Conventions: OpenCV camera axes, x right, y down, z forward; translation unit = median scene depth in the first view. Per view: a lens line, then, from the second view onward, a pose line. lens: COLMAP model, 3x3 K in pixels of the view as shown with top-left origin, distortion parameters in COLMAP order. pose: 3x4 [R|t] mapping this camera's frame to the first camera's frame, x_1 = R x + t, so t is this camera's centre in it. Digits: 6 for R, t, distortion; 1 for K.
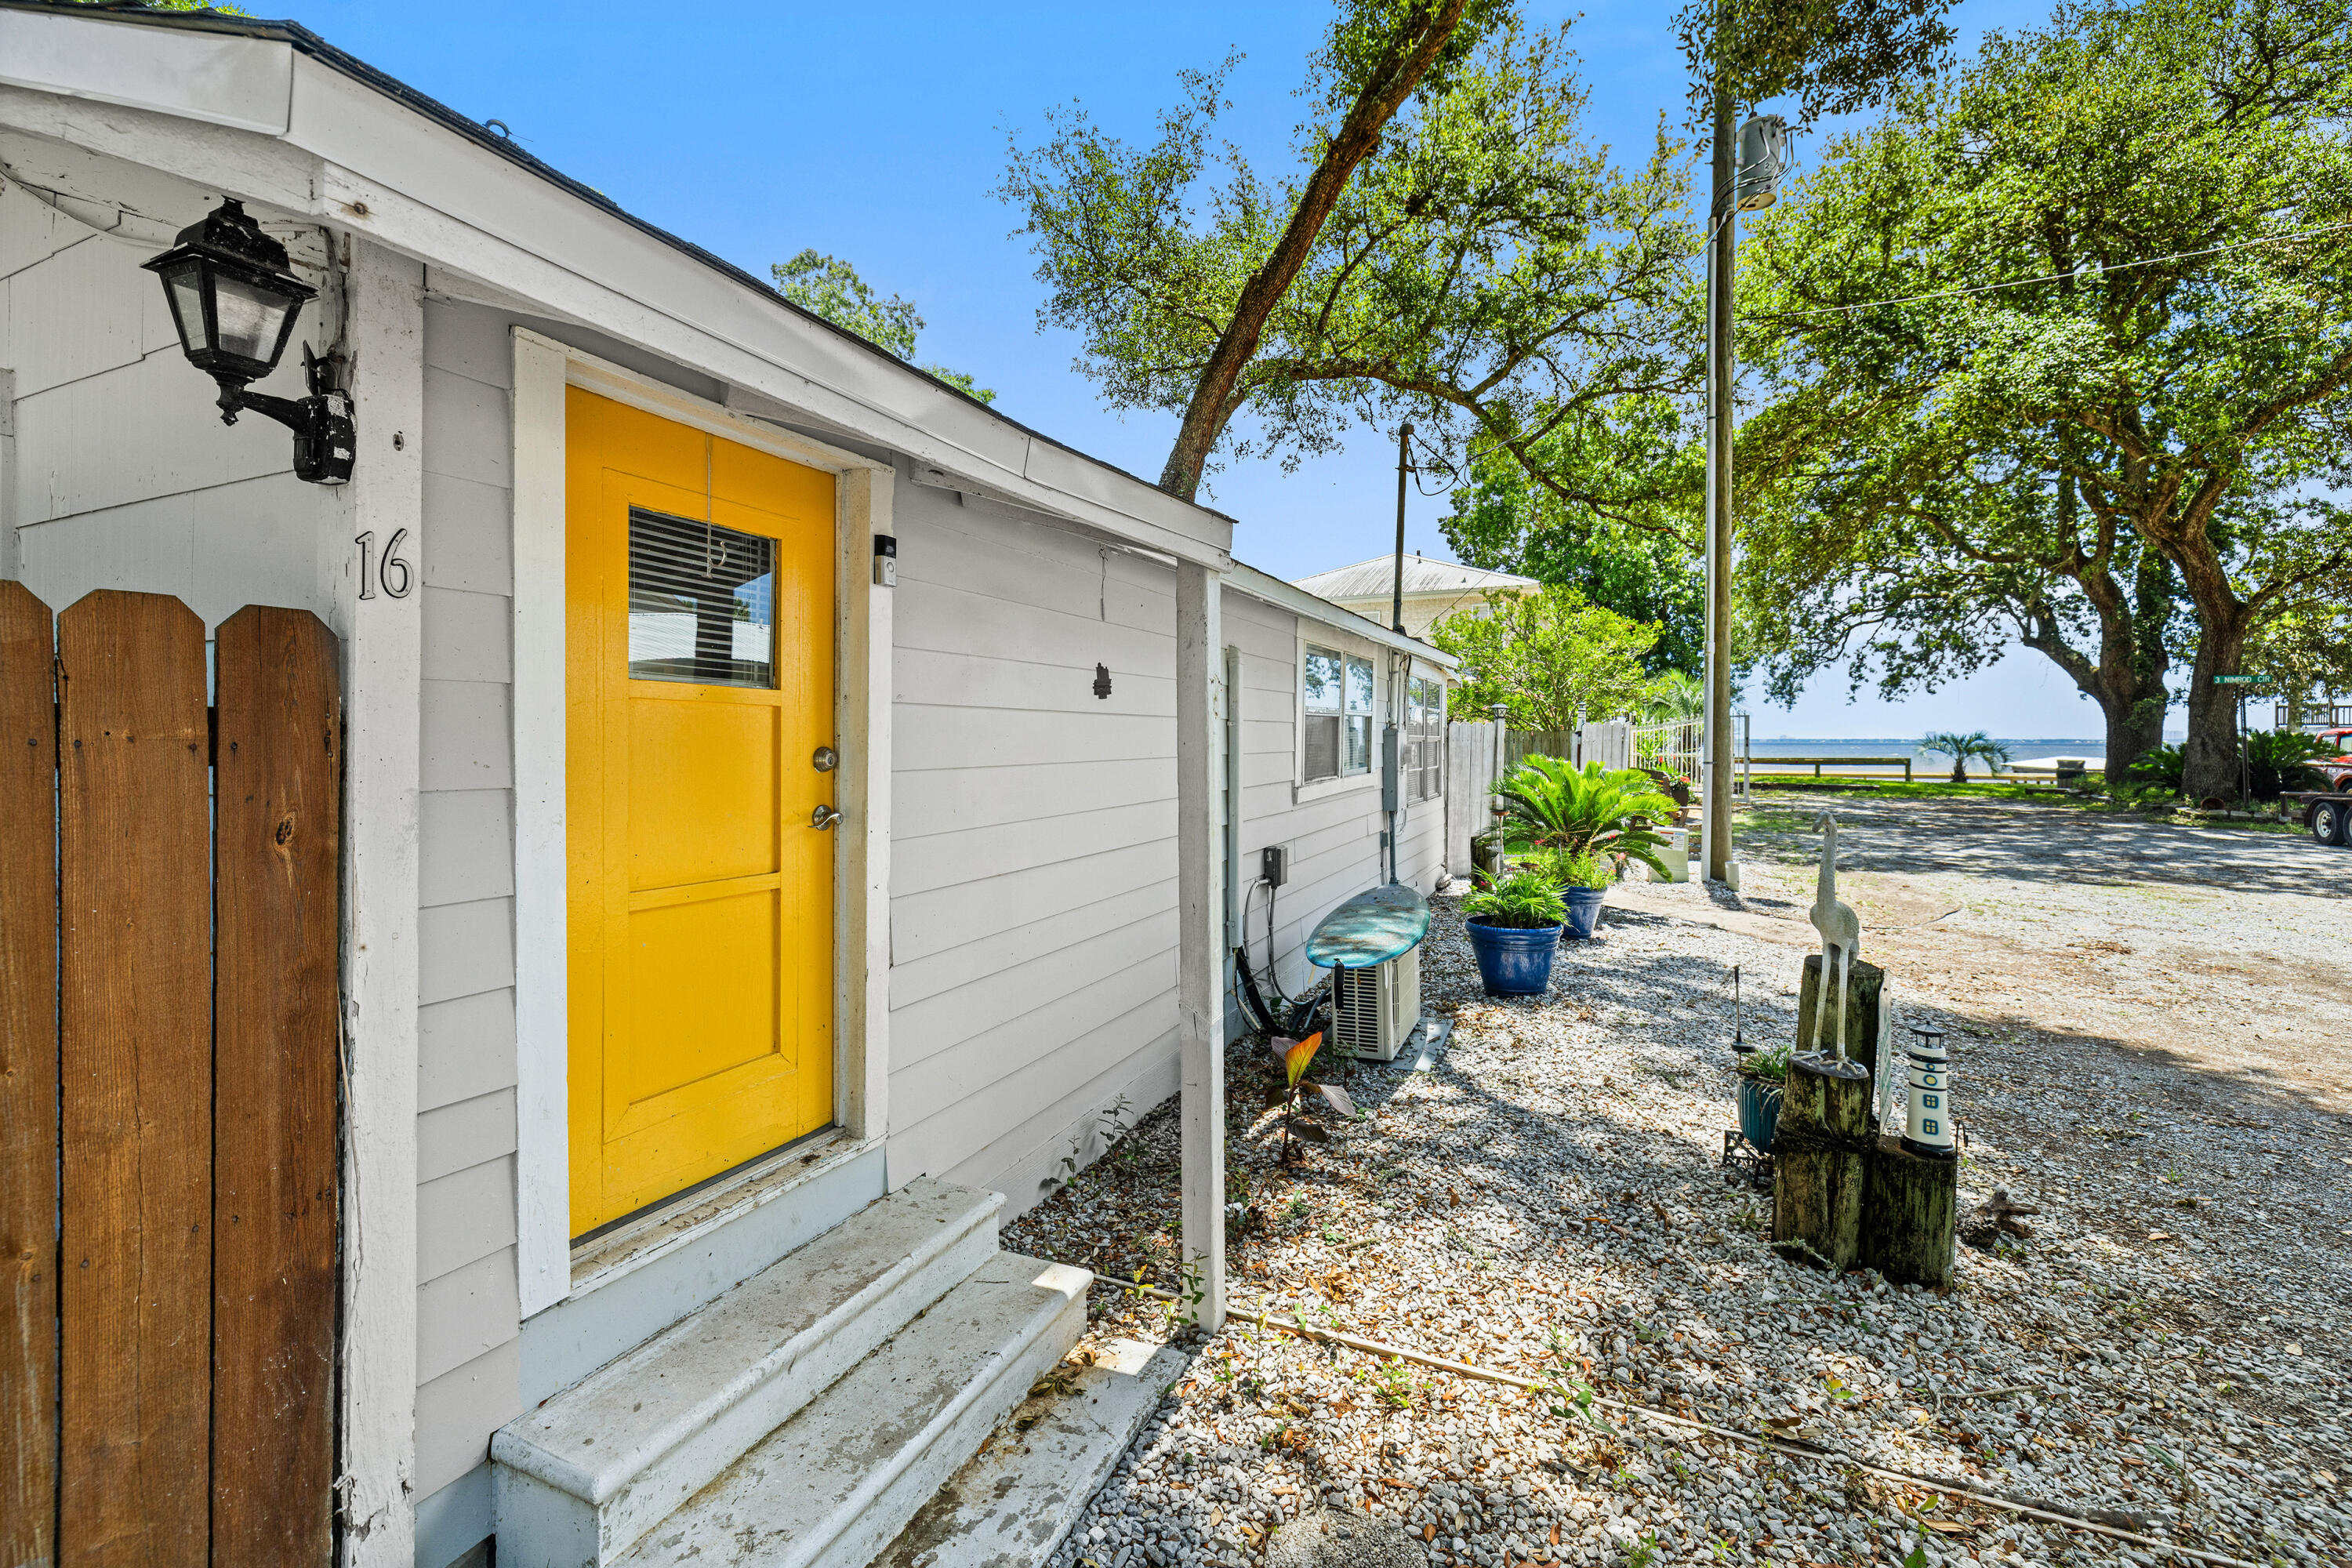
lens RADIAL K [[1008.7, 0, 1176.1], [0, 1008.7, 739.3], [0, 0, 1]] dist [-0.003064, -0.000564]
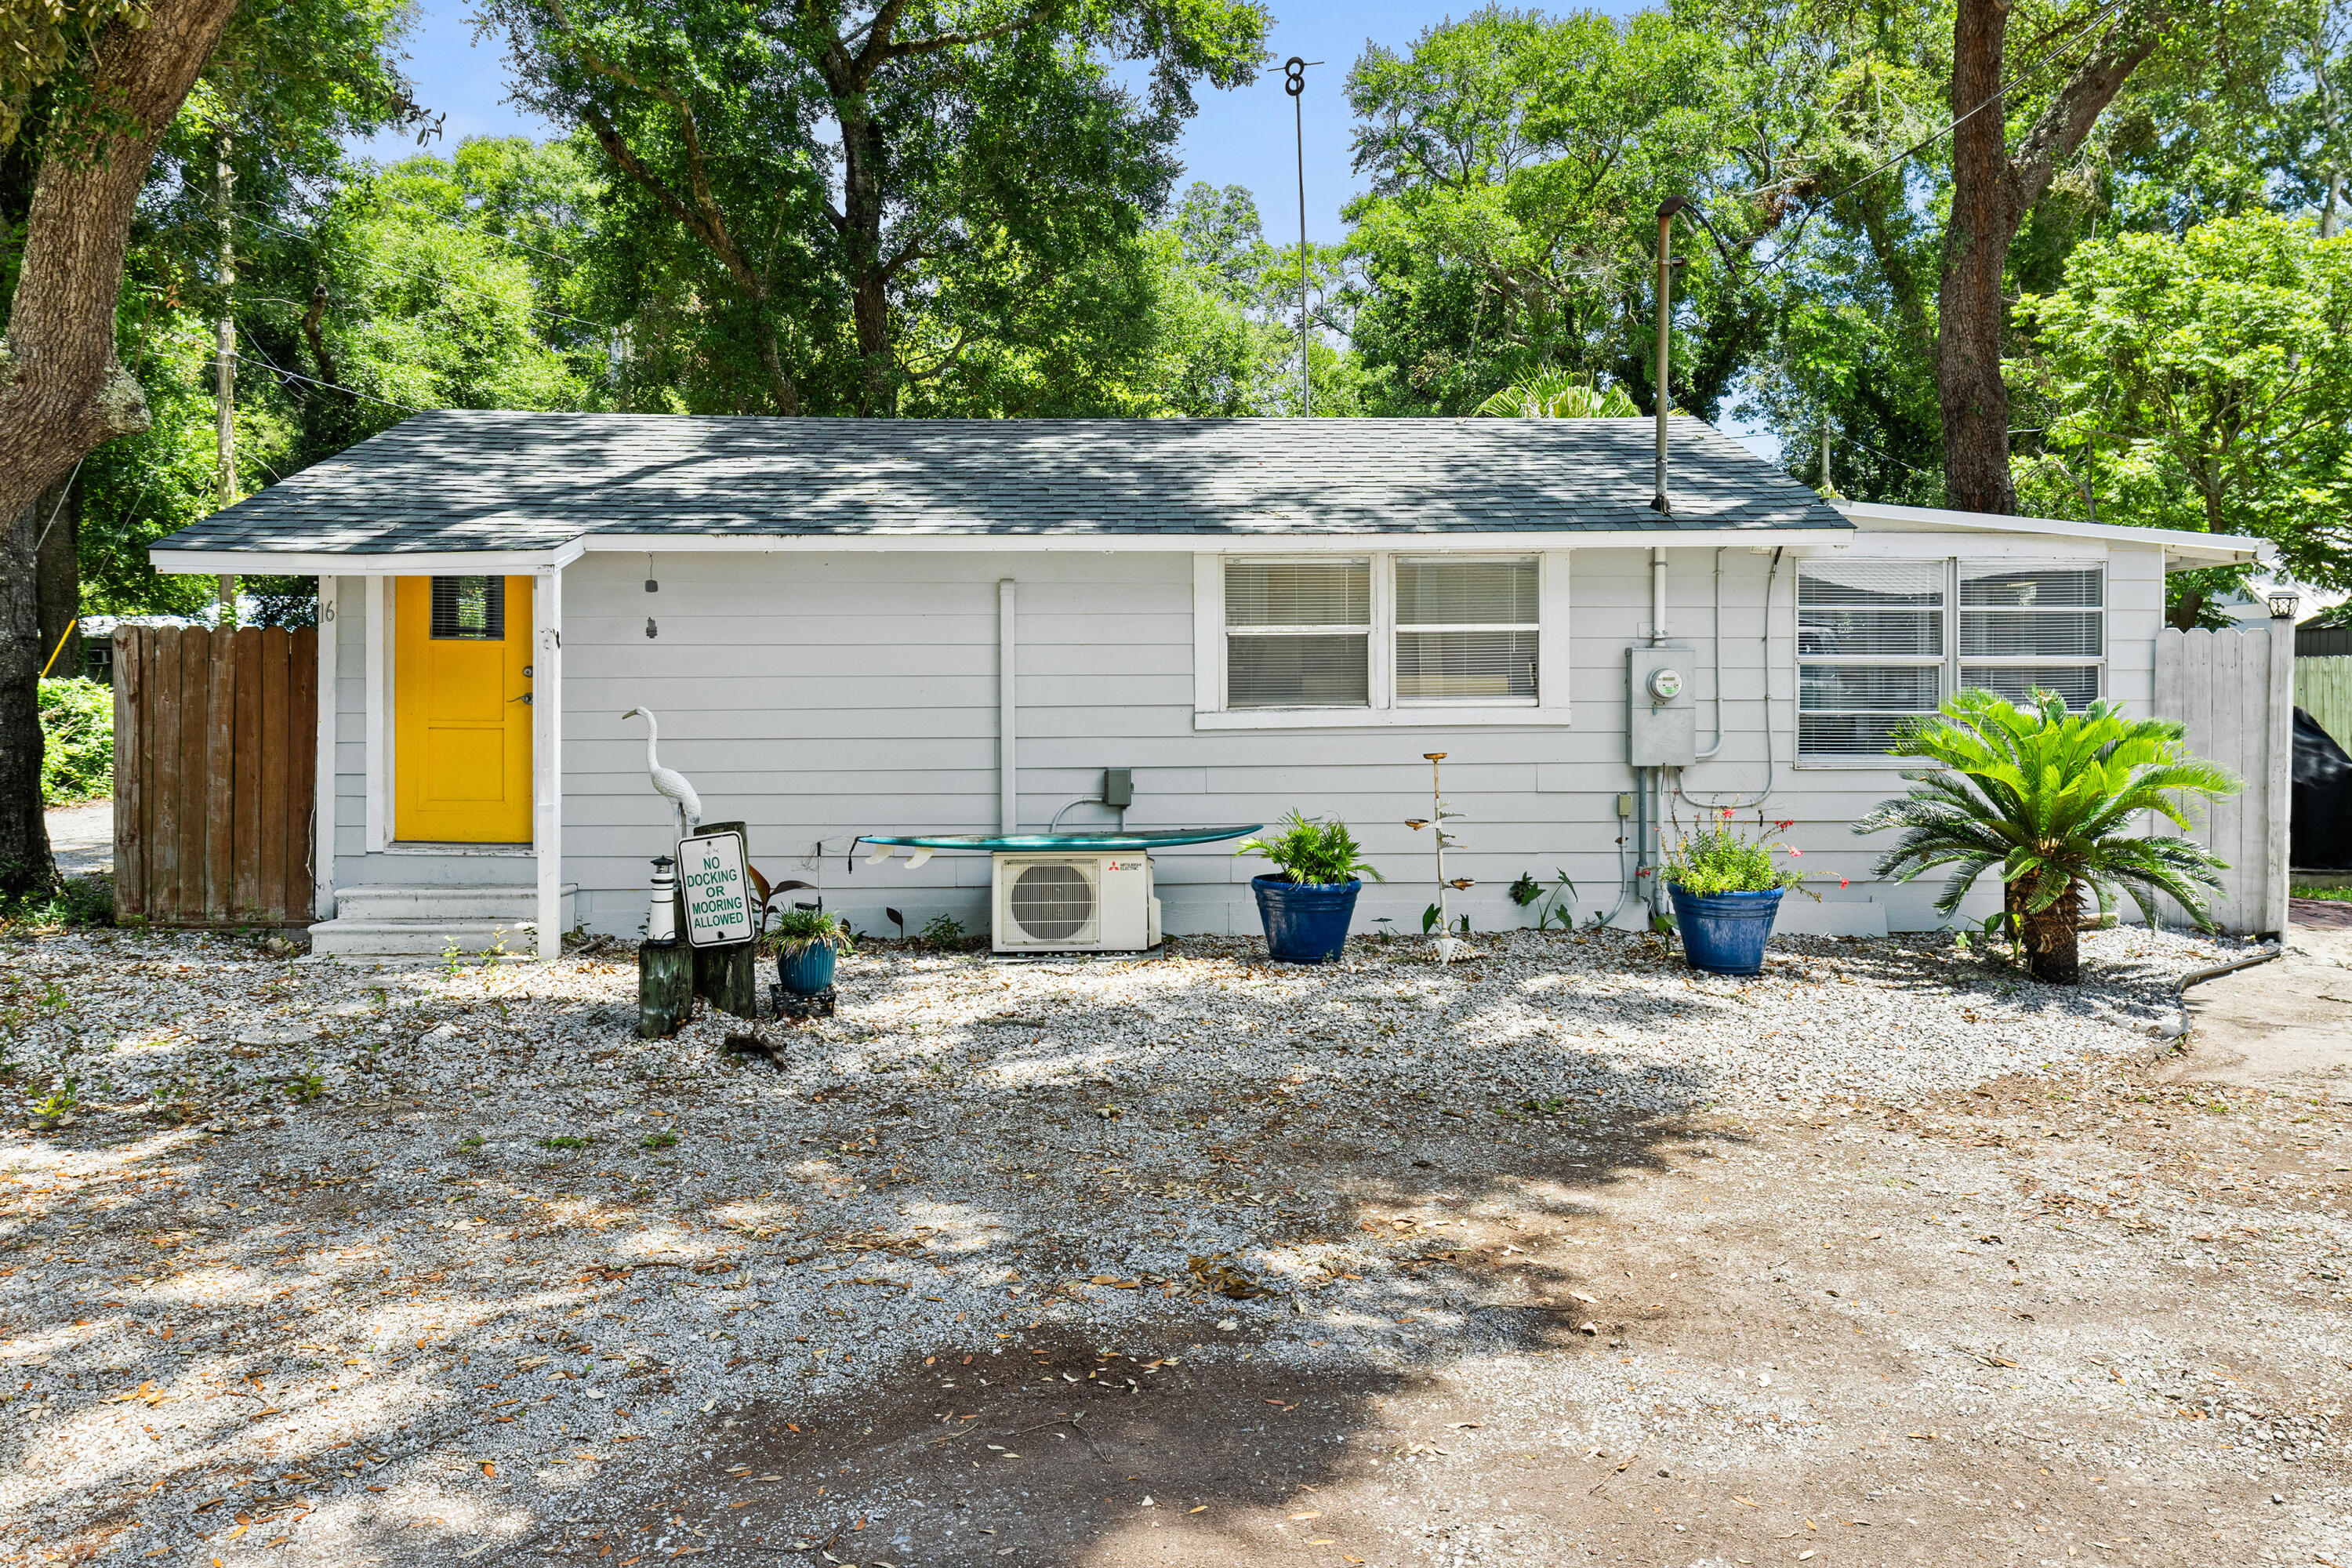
lens RADIAL K [[1735.8, 0, 1206.3], [0, 1735.8, 677.7], [0, 0, 1]] dist [-0.012442, -0.007850]
pose [[0.442677, -0.001284, -0.896680, 0.383443], [-0.000562, 0.999998, -0.001710, 0.003936], [0.896681, 0.001261, 0.442676, 0.070244]]
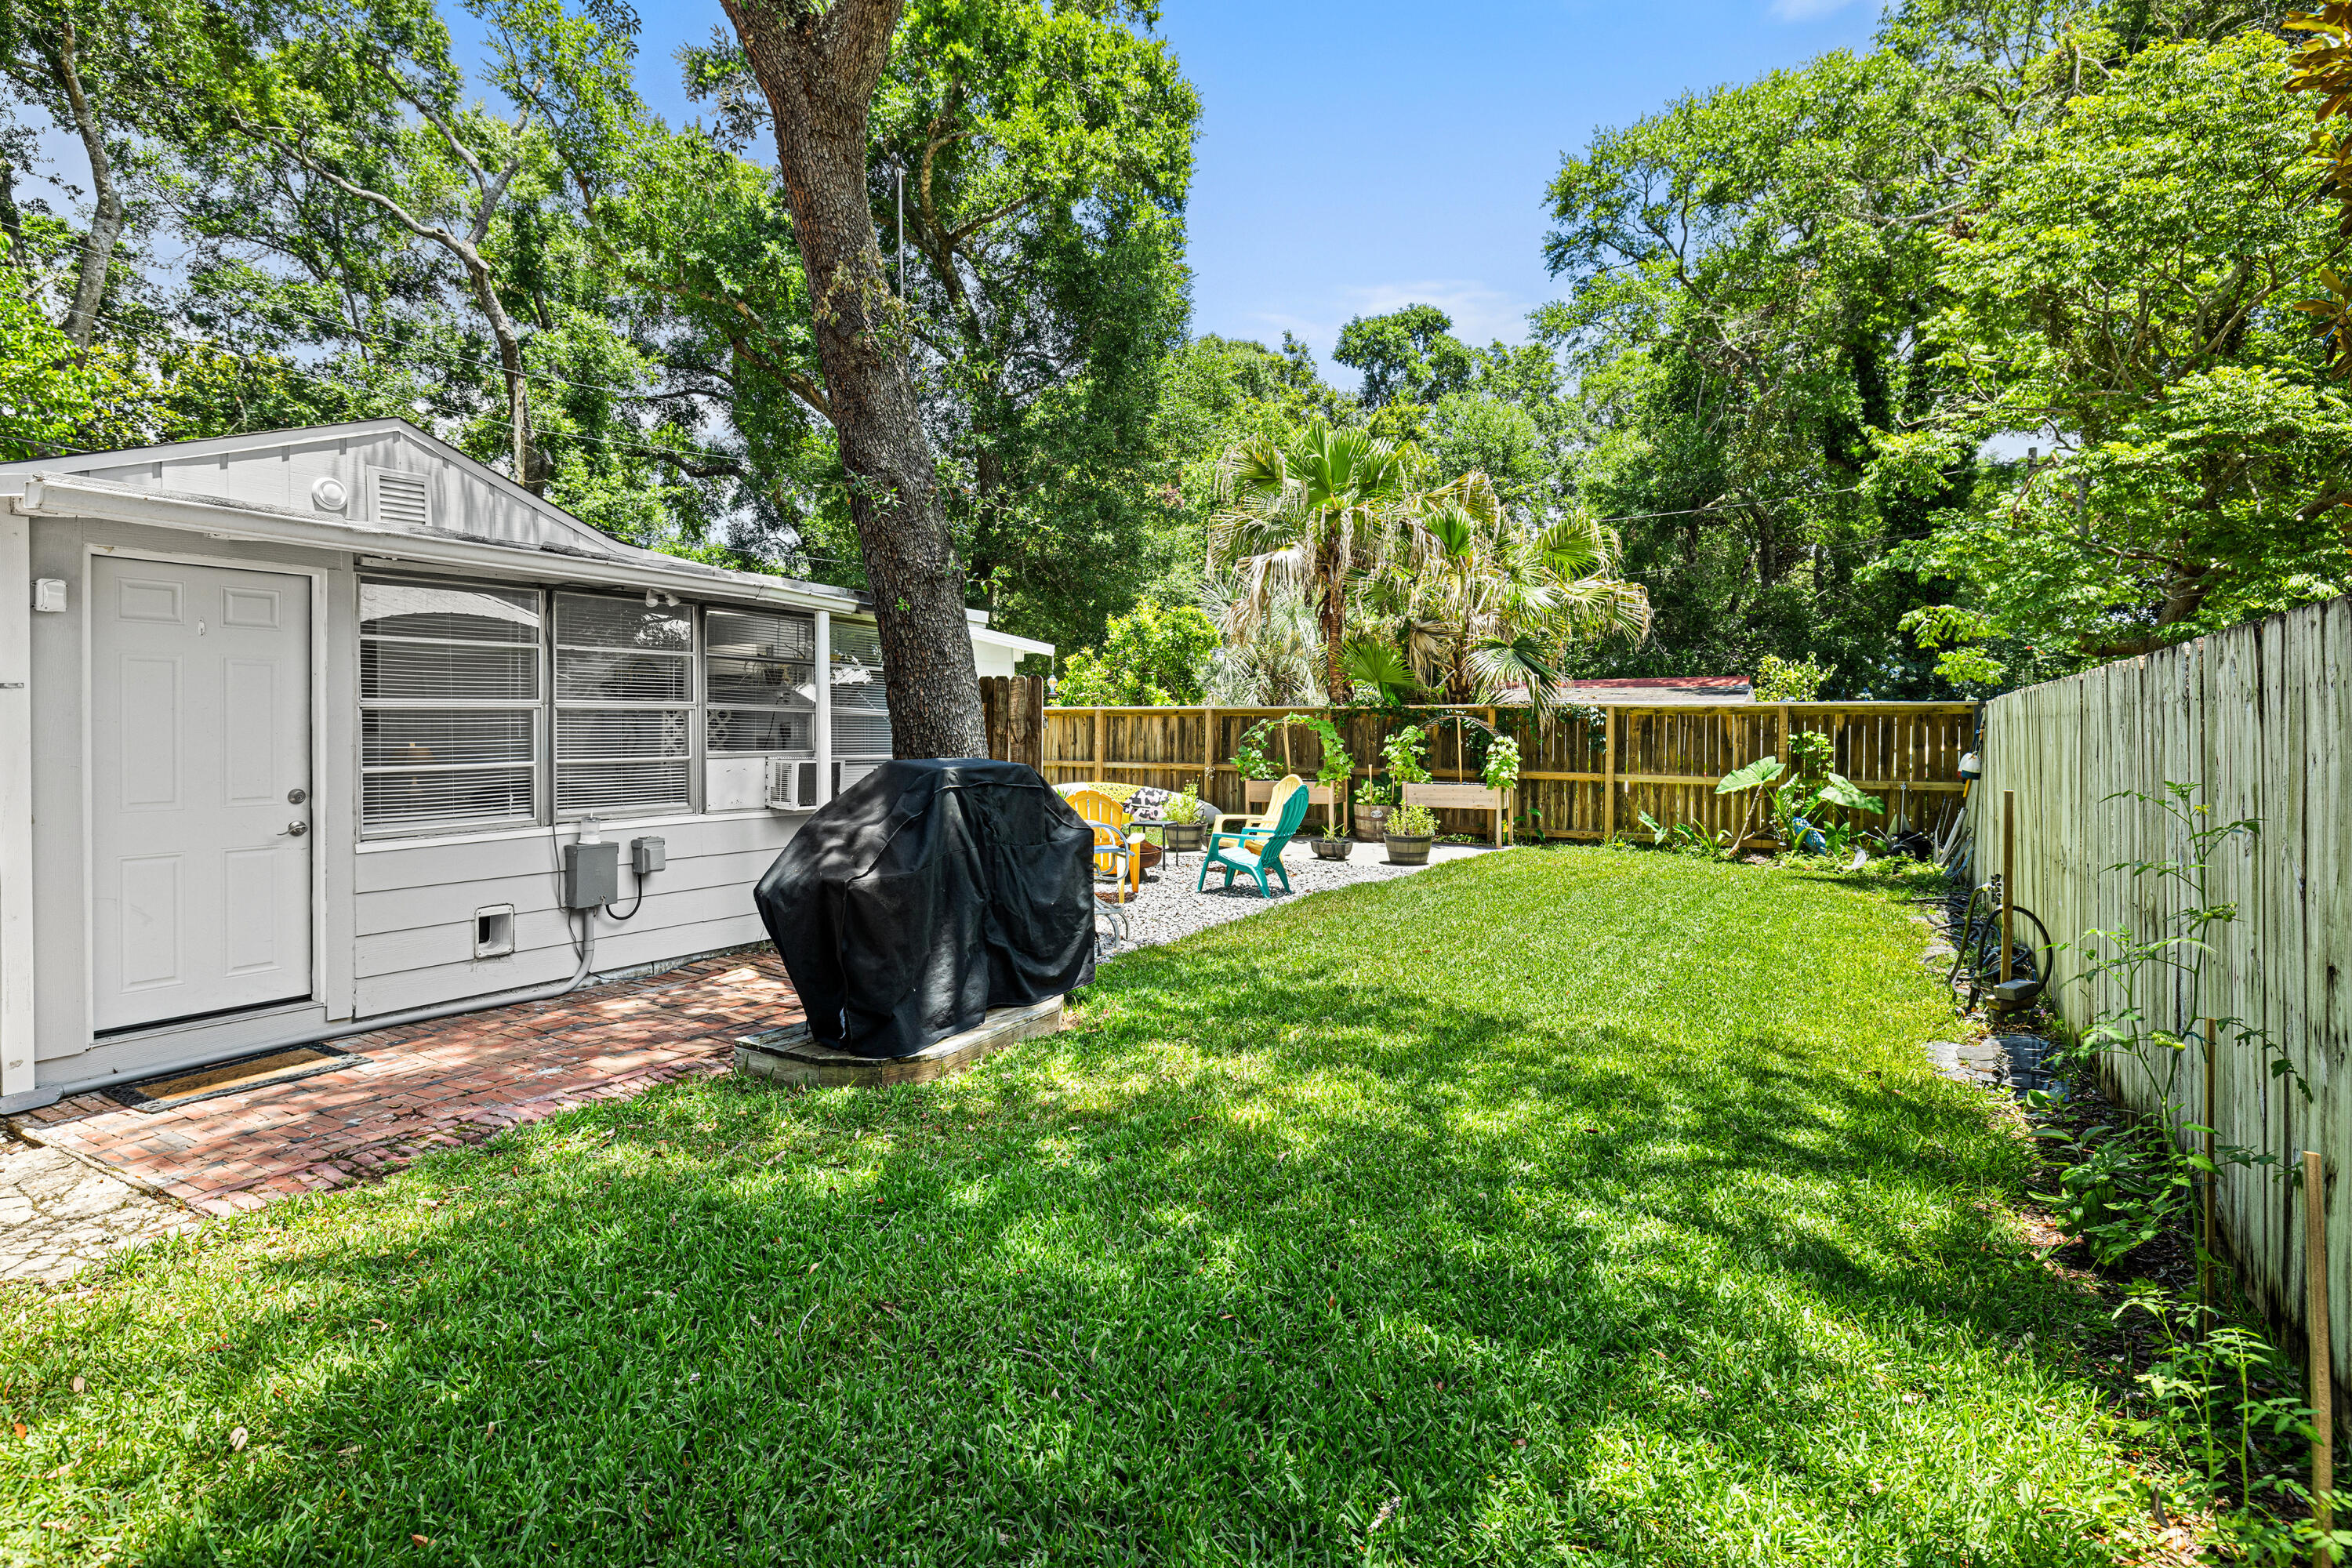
lens RADIAL K [[1225.4, 0, 1193.8], [0, 1225.4, 739.9], [0, 0, 1]] dist [-0.013595, 0.000860]
pose [[-0.090341, 0.002986, -0.995906, 0.294119], [-0.007827, 0.999962, 0.003708, 0.005789], [0.995880, 0.008130, -0.090314, 0.600471]]
